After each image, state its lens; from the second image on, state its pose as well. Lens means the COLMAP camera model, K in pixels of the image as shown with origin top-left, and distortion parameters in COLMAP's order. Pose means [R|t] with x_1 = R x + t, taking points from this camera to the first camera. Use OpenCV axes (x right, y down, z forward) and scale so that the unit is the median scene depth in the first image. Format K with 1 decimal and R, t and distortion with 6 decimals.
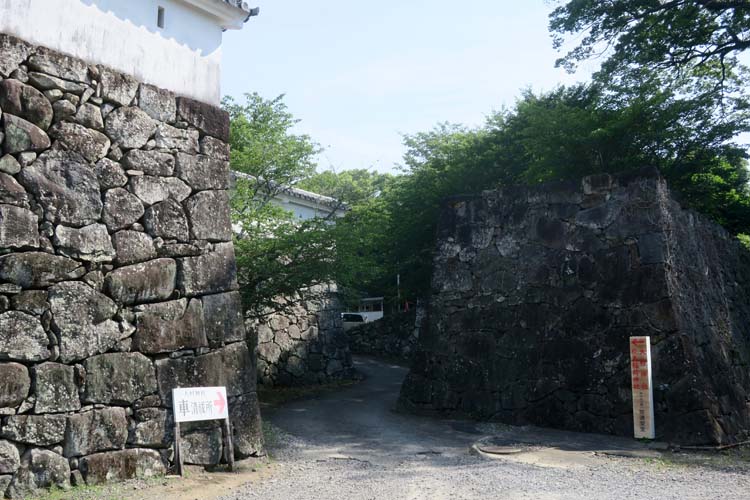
lens RADIAL K [[718.7, 0, 374.0], [0, 718.7, 249.5], [0, 0, 1]] dist [0.000839, 0.000000]
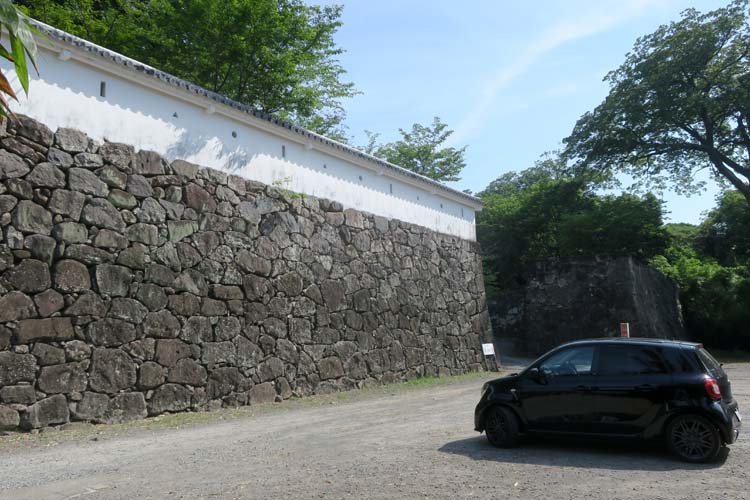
lens RADIAL K [[596.1, 0, 376.1], [0, 596.1, 250.6], [0, 0, 1]] dist [-0.006645, 0.001502]
pose [[0.999087, -0.007271, 0.042088, -0.561789], [0.006525, 0.999820, 0.017820, -0.168543], [-0.042210, -0.017529, 0.998955, -1.006516]]
